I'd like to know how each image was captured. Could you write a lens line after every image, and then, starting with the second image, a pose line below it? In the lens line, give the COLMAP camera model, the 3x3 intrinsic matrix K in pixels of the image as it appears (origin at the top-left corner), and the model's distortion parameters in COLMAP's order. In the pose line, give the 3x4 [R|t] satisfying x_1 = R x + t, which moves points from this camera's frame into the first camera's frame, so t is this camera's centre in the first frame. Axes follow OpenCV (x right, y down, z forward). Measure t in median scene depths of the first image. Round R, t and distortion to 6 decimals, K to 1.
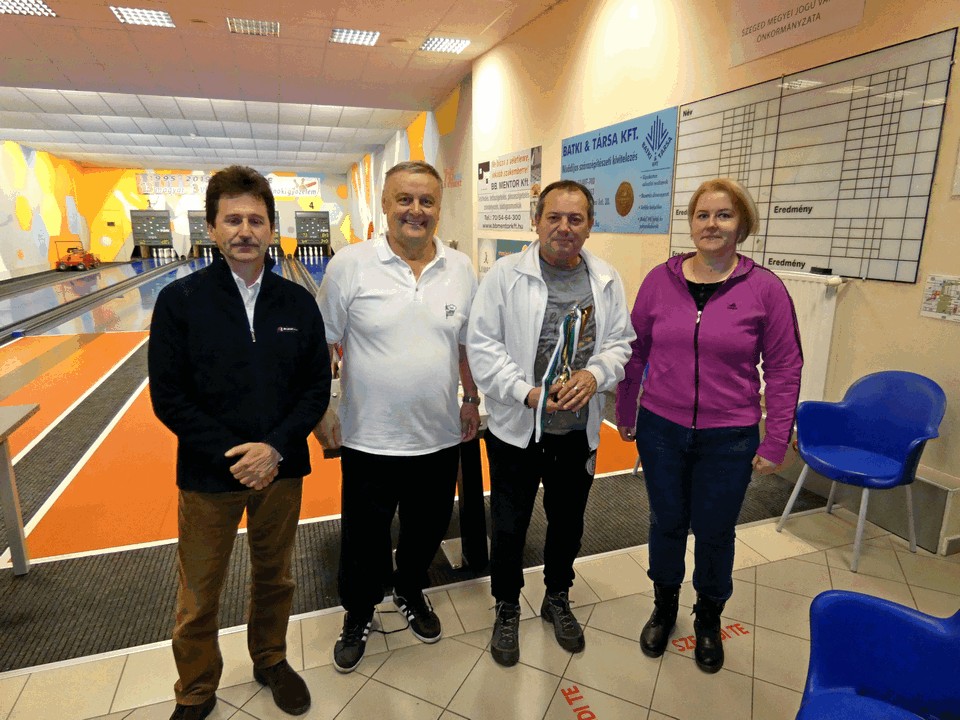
lens RADIAL K [[582.1, 0, 479.0], [0, 582.1, 356.6], [0, 0, 1]] dist [-0.005419, -0.002715]
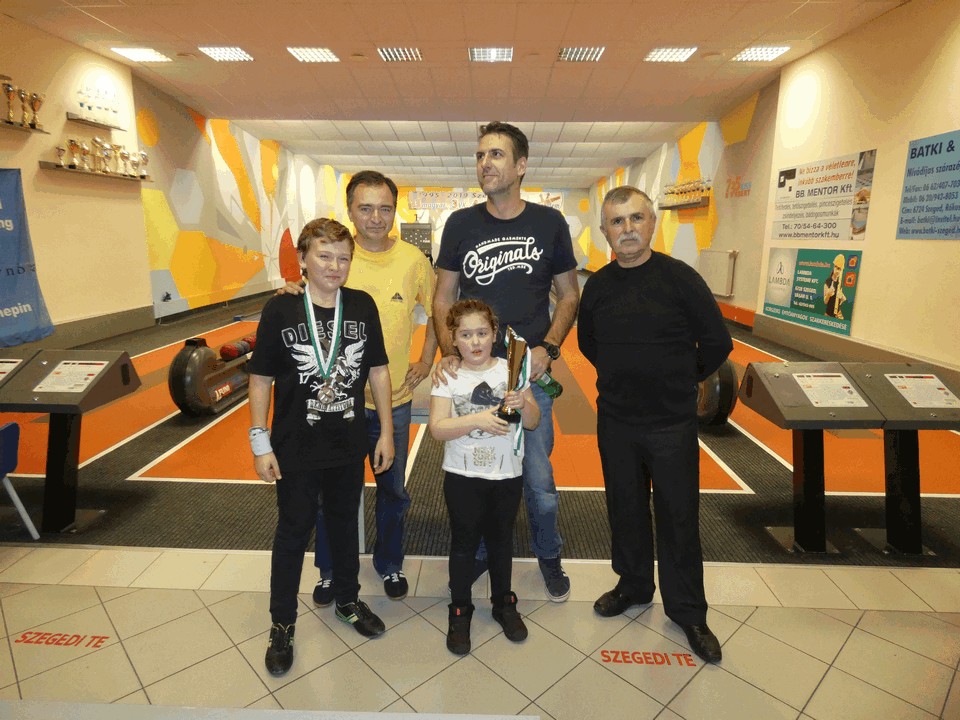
lens RADIAL K [[581.0, 0, 478.0], [0, 581.0, 356.0], [0, 0, 1]] dist [0.003215, -0.002572]
pose [[0.938022, 0.074855, -0.338396, -0.138979], [-0.083194, 0.996481, -0.010184, 0.030236], [0.336443, 0.037706, 0.940949, -0.078183]]
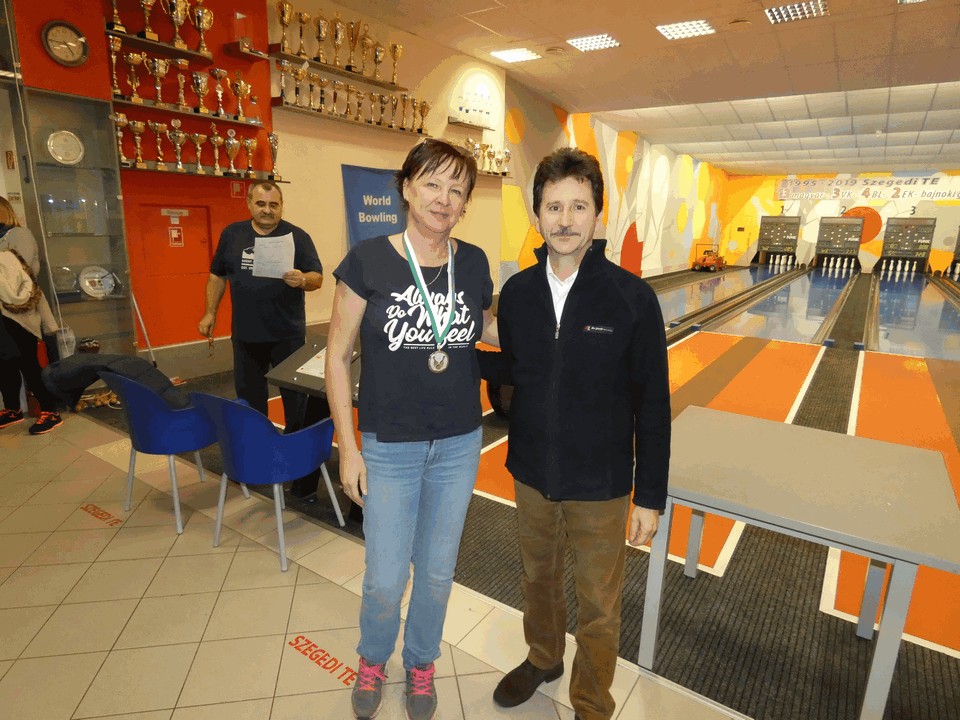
lens RADIAL K [[586.7, 0, 493.0], [0, 586.7, 359.5], [0, 0, 1]] dist [0.022398, 0.002809]
pose [[0.622334, 0.192847, -0.758624, -0.180548], [-0.199918, 0.976192, 0.084152, 0.001917], [0.756791, 0.099292, 0.646071, -0.007855]]
